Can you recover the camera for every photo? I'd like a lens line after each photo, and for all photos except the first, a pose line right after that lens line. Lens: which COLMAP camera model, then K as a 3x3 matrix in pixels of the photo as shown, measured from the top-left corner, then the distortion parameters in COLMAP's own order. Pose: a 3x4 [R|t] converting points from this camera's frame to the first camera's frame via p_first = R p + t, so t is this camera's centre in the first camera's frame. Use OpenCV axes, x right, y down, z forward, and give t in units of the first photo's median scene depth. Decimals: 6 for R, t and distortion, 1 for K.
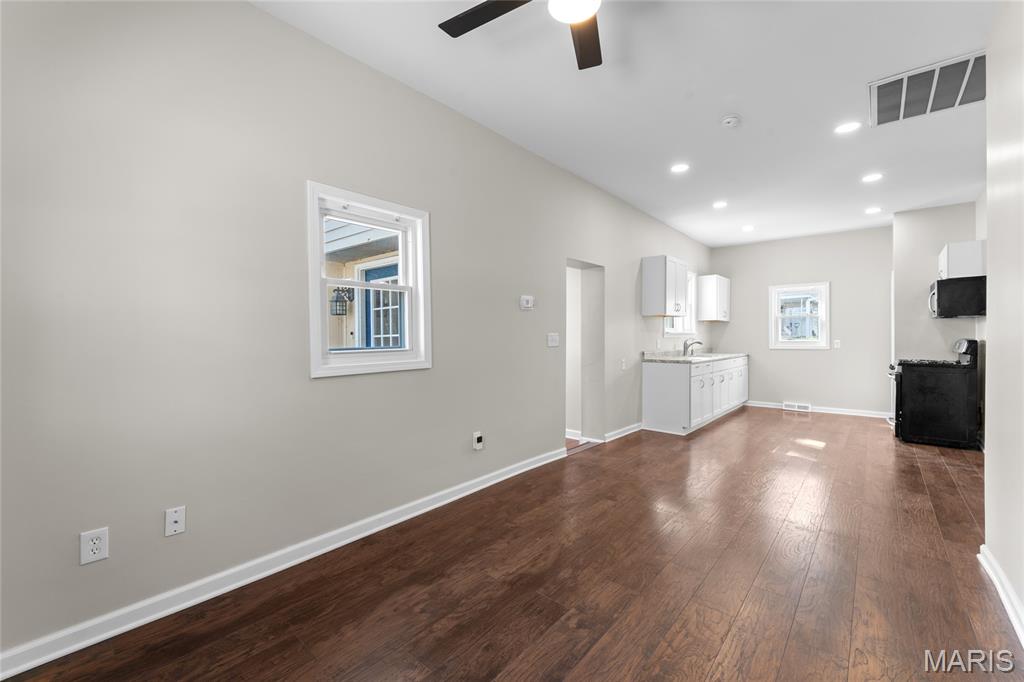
lens RADIAL K [[435.5, 0, 511.1], [0, 435.5, 339.5], [0, 0, 1]] dist [-0.003592, 0.000666]
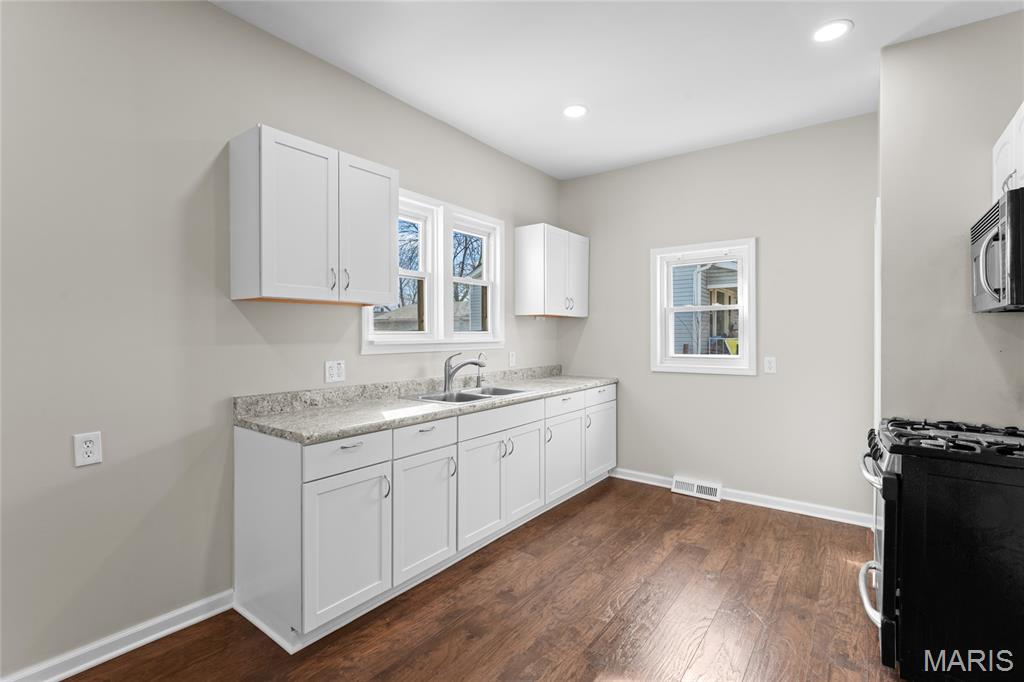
lens RADIAL K [[475.0, 0, 518.9], [0, 475.0, 339.3], [0, 0, 1]] dist [-0.006436, 0.000697]
pose [[0.997262, 0.003293, 0.073878, 0.427090], [-0.003840, 0.999966, 0.007261, -0.021391], [-0.073851, -0.007525, 0.997241, 0.486976]]
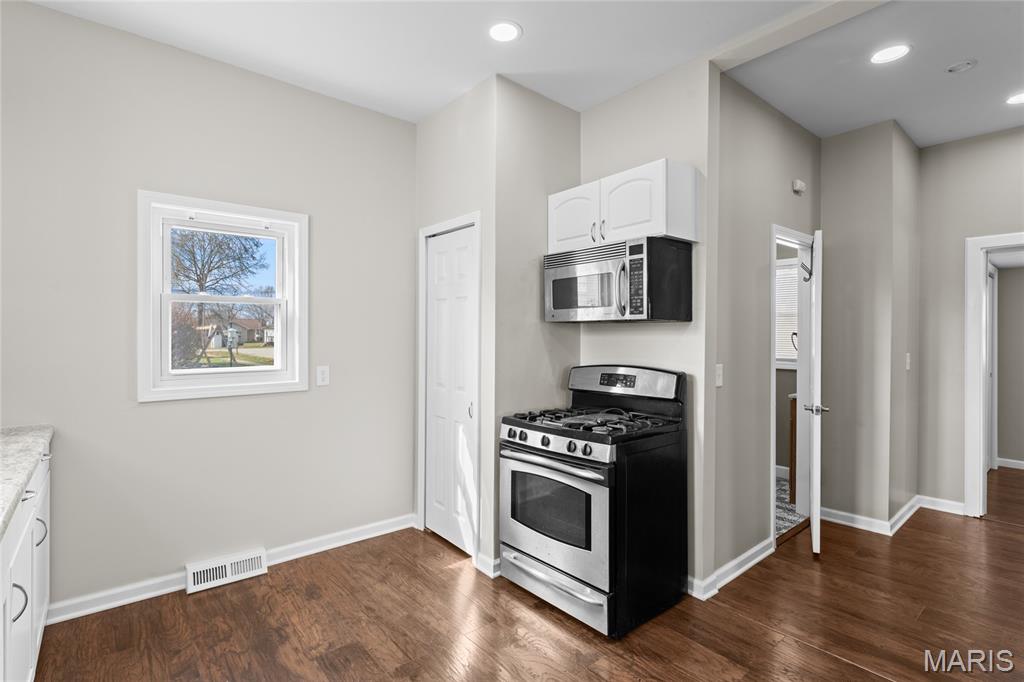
lens RADIAL K [[475.0, 0, 506.0], [0, 475.0, 345.6], [0, 0, 1]] dist [-0.006436, 0.000697]
pose [[0.188807, -0.005642, 0.981998, 0.352239], [0.003929, 0.999980, 0.004990, -0.019137], [-0.982006, 0.002916, 0.188825, 0.749567]]
